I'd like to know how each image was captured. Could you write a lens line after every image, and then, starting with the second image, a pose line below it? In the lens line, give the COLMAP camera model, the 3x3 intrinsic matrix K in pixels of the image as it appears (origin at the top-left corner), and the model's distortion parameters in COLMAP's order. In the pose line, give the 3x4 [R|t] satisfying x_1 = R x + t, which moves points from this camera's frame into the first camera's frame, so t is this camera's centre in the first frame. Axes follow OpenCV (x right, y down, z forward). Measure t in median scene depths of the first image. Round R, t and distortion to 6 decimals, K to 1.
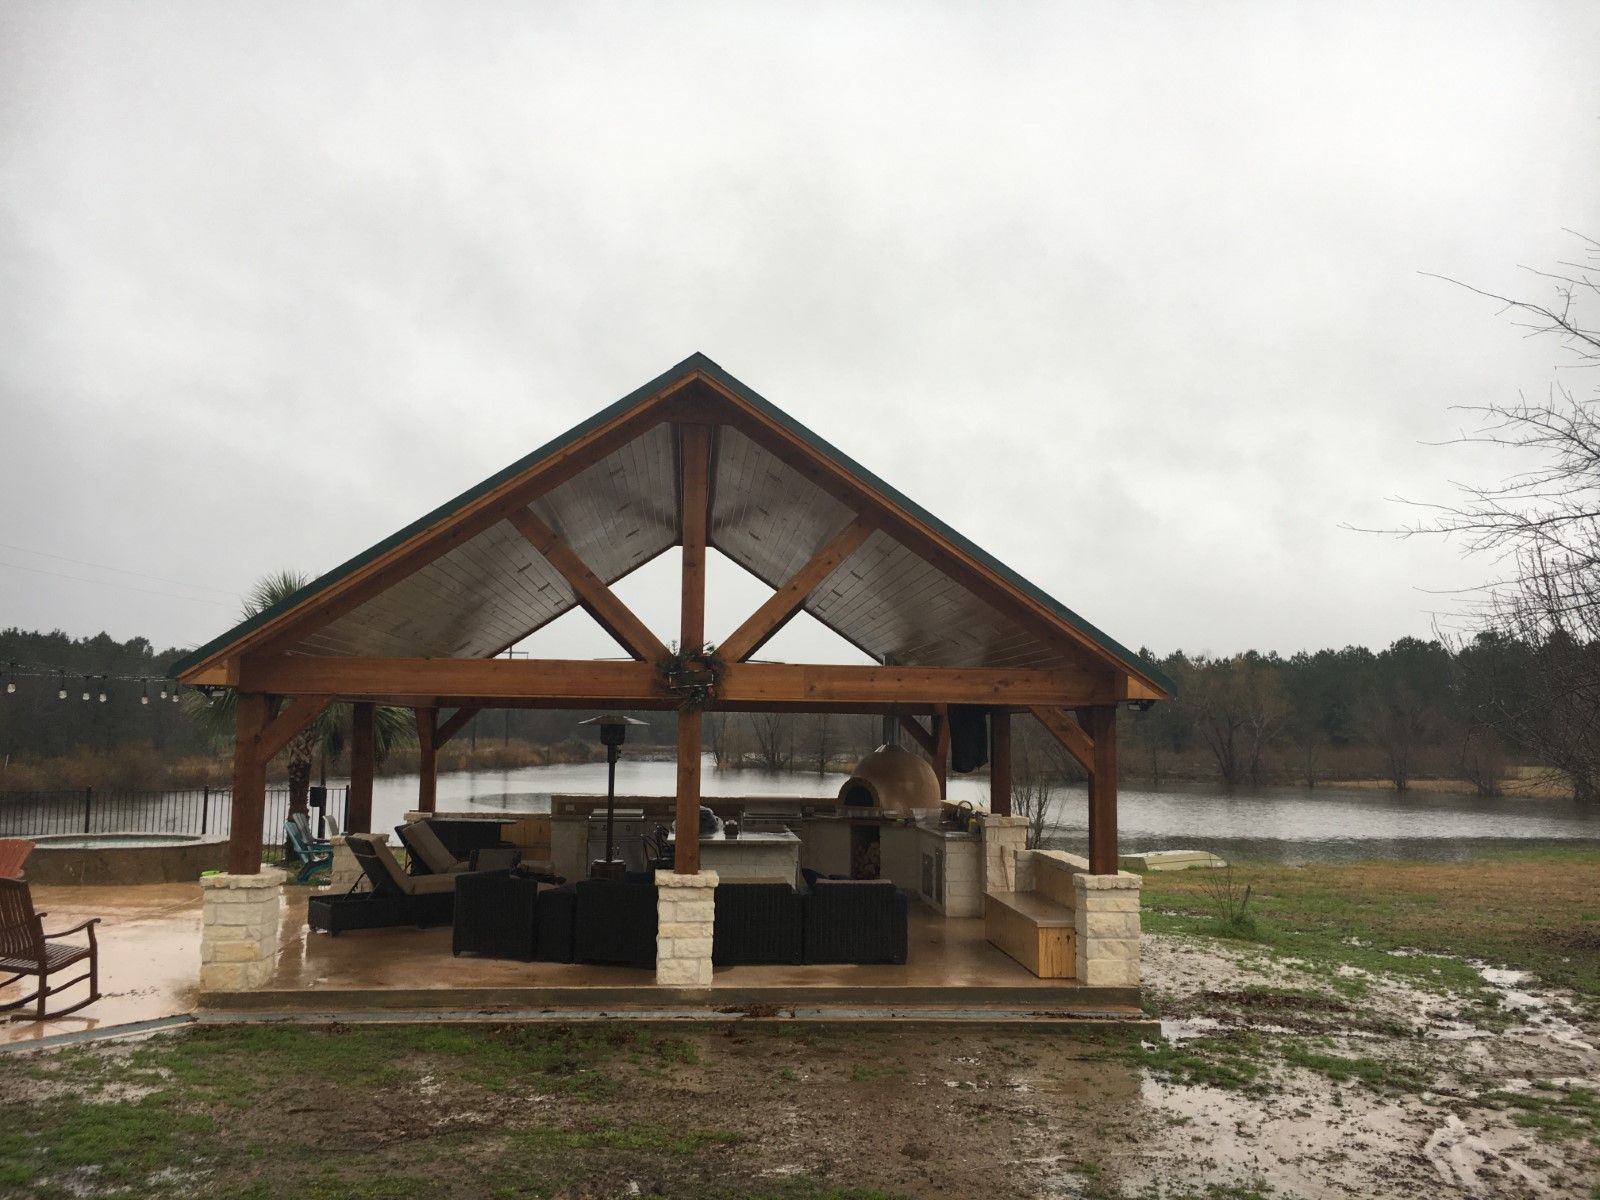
lens RADIAL K [[1352.1, 0, 788.1], [0, 1352.1, 588.3], [0, 0, 1]] dist [0.074556, -0.097347]
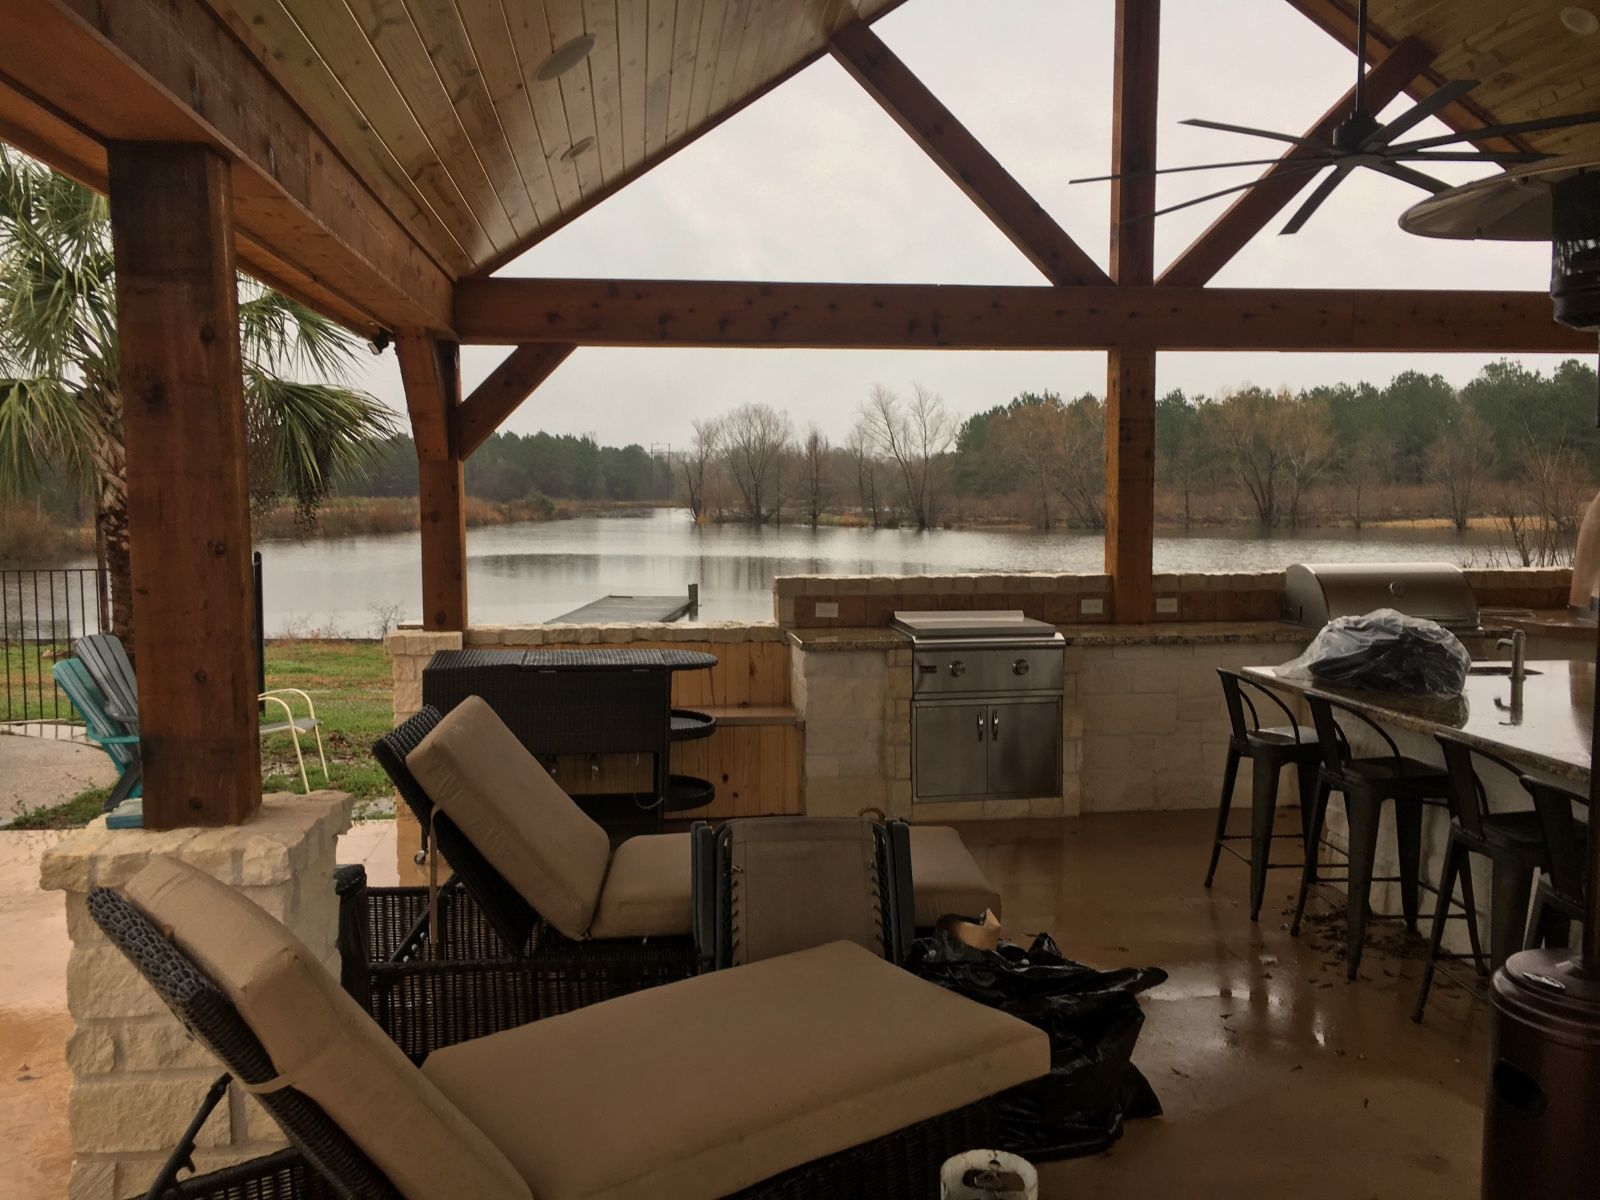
lens RADIAL K [[1352.1, 0, 801.1], [0, 1352.1, 597.4], [0, 0, 1]] dist [0.074556, -0.097347]
pose [[0.998733, -0.021626, 0.045435, -0.029006], [0.012799, 0.982414, 0.186278, 0.013805], [-0.048664, -0.185460, 0.981446, 0.099169]]
